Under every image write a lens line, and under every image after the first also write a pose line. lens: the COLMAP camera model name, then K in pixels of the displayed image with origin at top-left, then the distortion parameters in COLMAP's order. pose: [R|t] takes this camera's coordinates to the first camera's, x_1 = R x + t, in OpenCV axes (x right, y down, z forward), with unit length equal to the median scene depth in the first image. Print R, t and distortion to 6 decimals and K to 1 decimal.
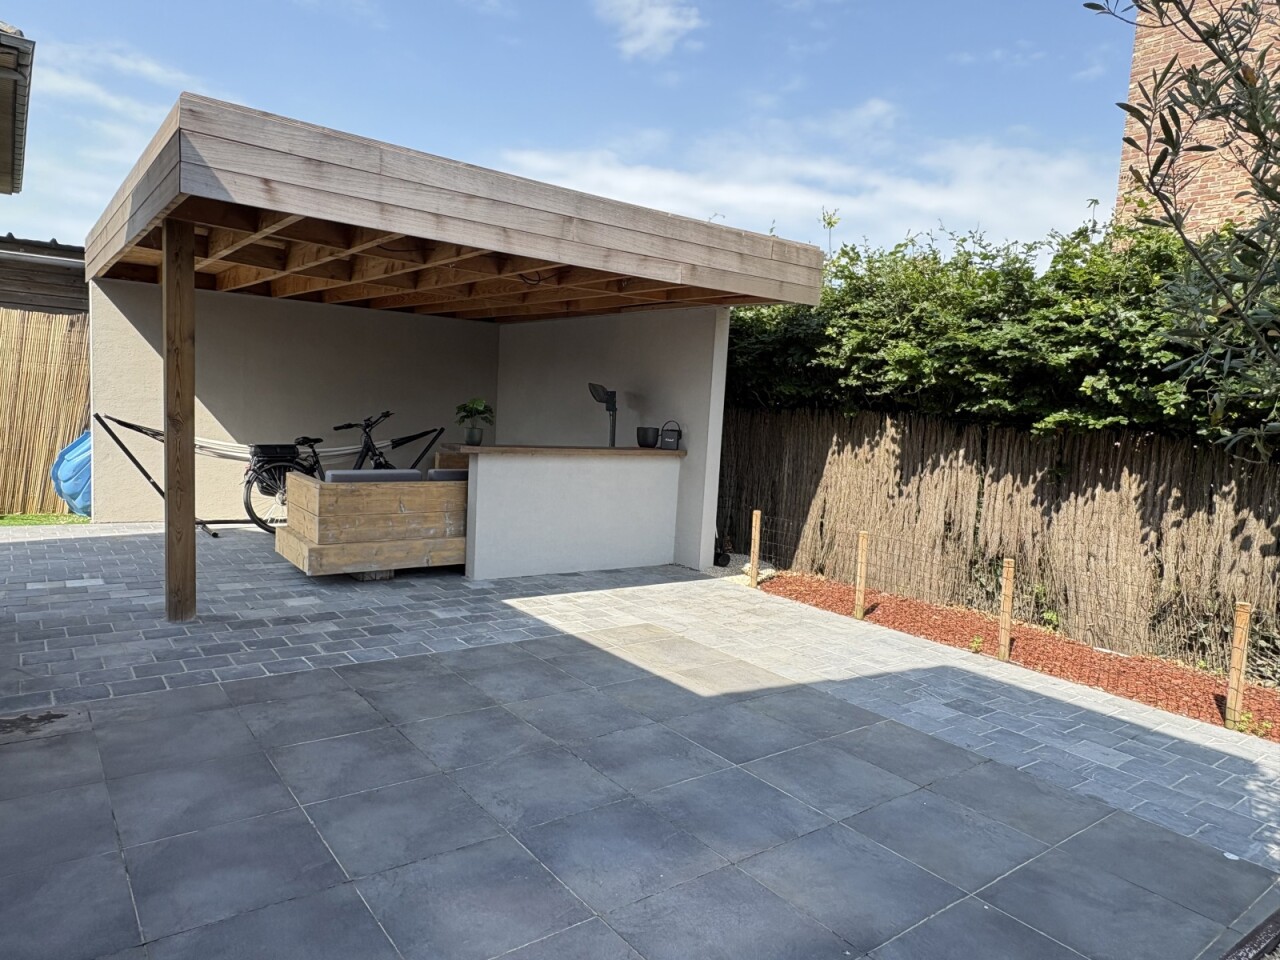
lens RADIAL K [[825.2, 0, 640.0], [0, 825.2, 480.0], [0, 0, 1]] dist [-0.000363, -0.000173]
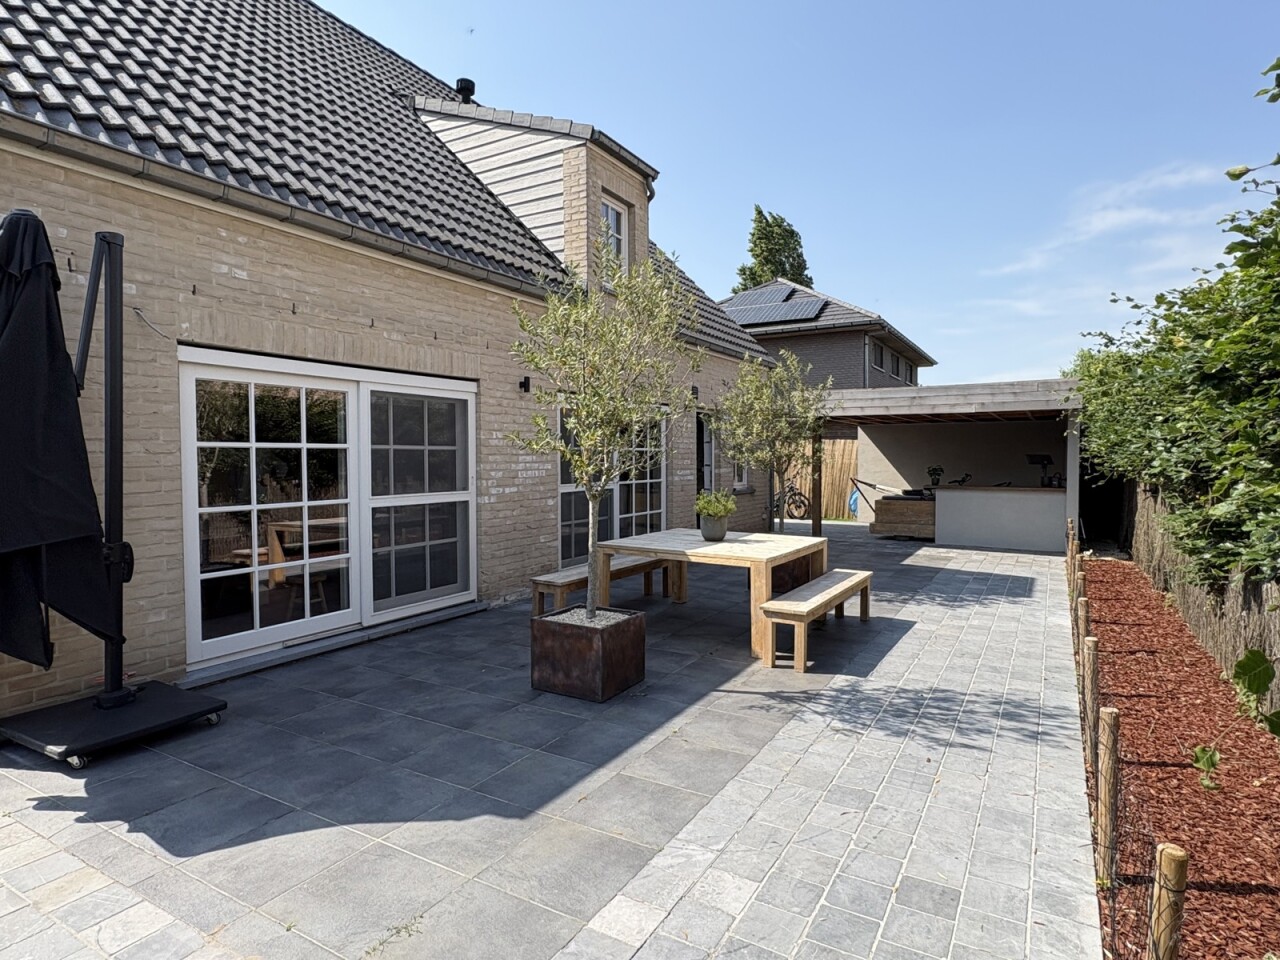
lens RADIAL K [[710.7, 0, 640.0], [0, 710.7, 480.0], [0, 0, 1]] dist [0.002141, 0.000644]
pose [[0.376328, -0.029694, -0.926011, 1.693551], [-0.062657, 0.996382, -0.057414, 0.137254], [0.924365, 0.079628, 0.373106, -0.658262]]
